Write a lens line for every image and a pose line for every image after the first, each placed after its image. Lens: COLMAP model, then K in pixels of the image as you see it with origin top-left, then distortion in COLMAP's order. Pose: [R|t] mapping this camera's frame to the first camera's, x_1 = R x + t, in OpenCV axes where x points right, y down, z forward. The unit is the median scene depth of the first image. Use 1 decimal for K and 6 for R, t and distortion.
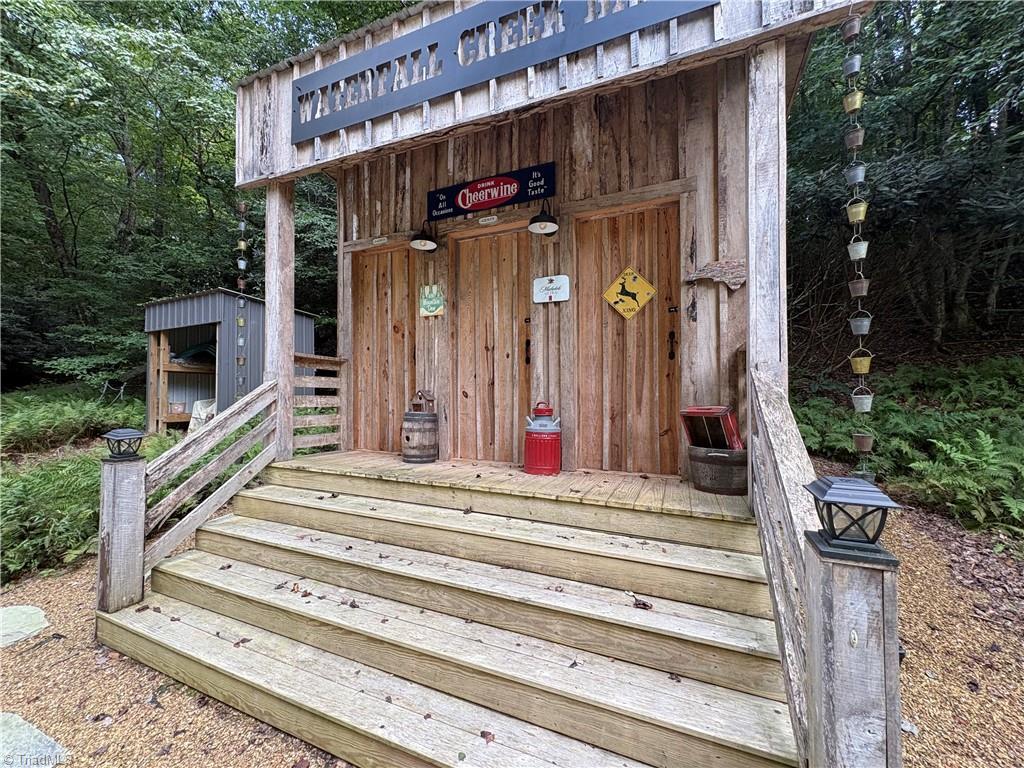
lens RADIAL K [[409.0, 0, 509.3], [0, 409.0, 387.8], [0, 0, 1]] dist [0.000057, -0.000222]
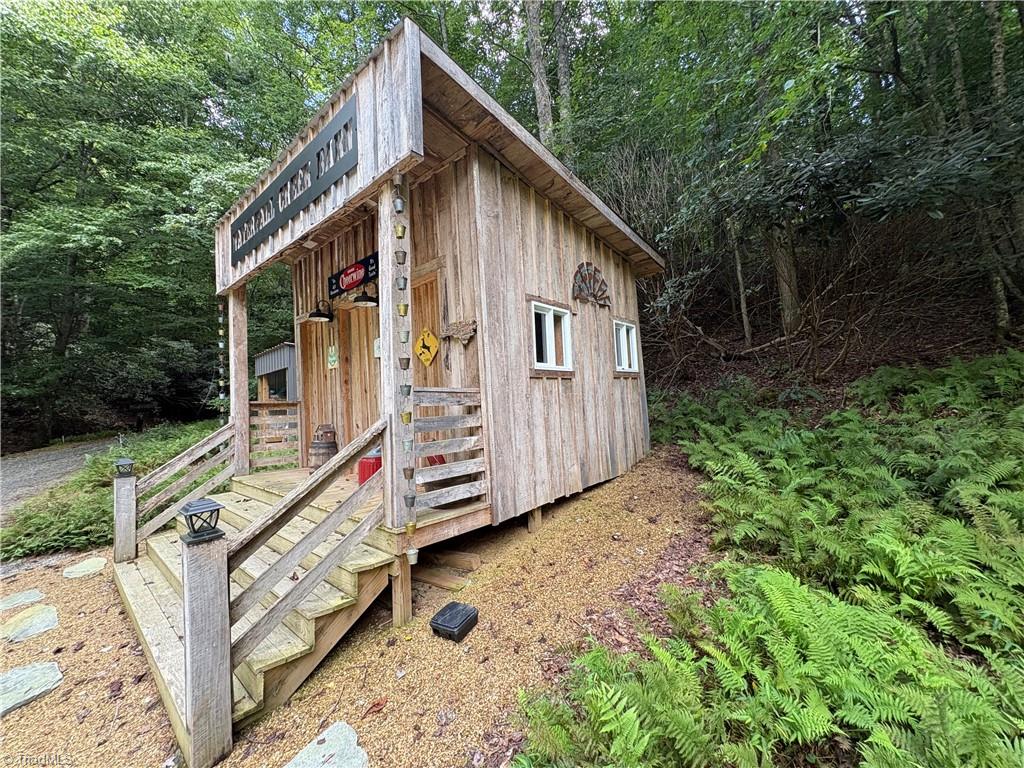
lens RADIAL K [[409.0, 0, 509.8], [0, 409.0, 387.8], [0, 0, 1]] dist [0.000057, -0.000222]
pose [[0.951182, -0.055335, -0.303628, 0.838226], [0.050302, 0.998436, -0.024378, -0.054699], [0.304503, 0.007915, 0.952479, -0.118716]]
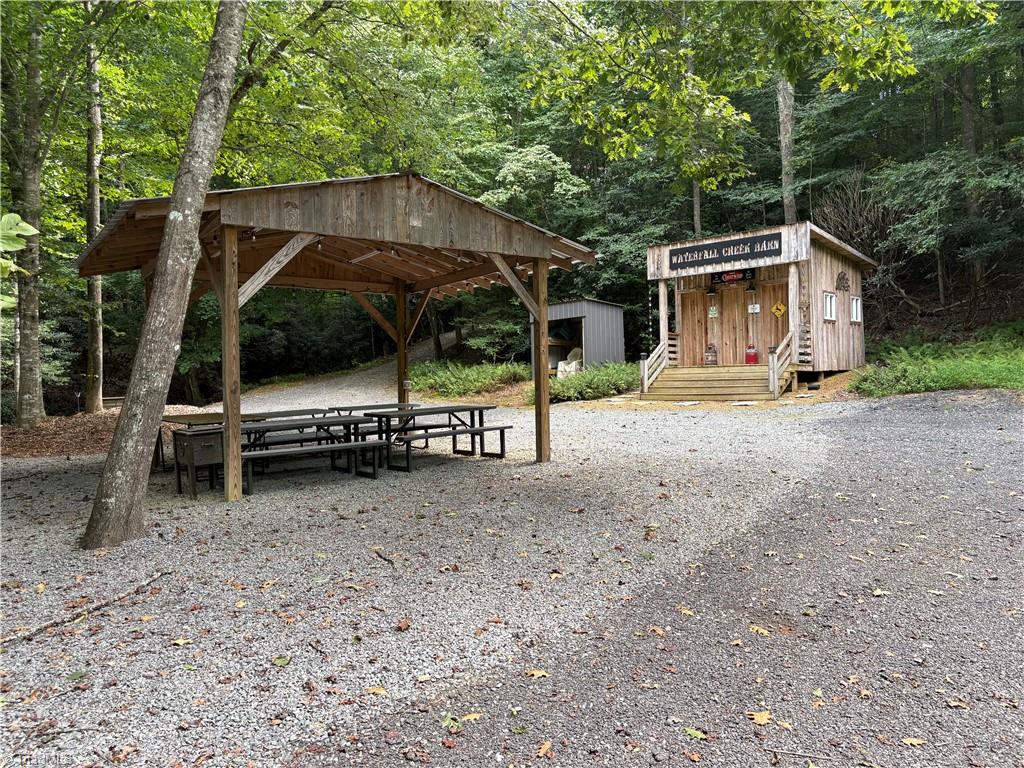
lens RADIAL K [[785.0, 0, 508.9], [0, 785.0, 384.6], [0, 0, 1]] dist [0.056654, -0.005749]
pose [[0.933382, -0.021149, -0.358261, 0.482758], [0.024815, 0.999676, 0.005637, 0.251049], [0.358026, -0.014152, 0.933604, -5.114402]]
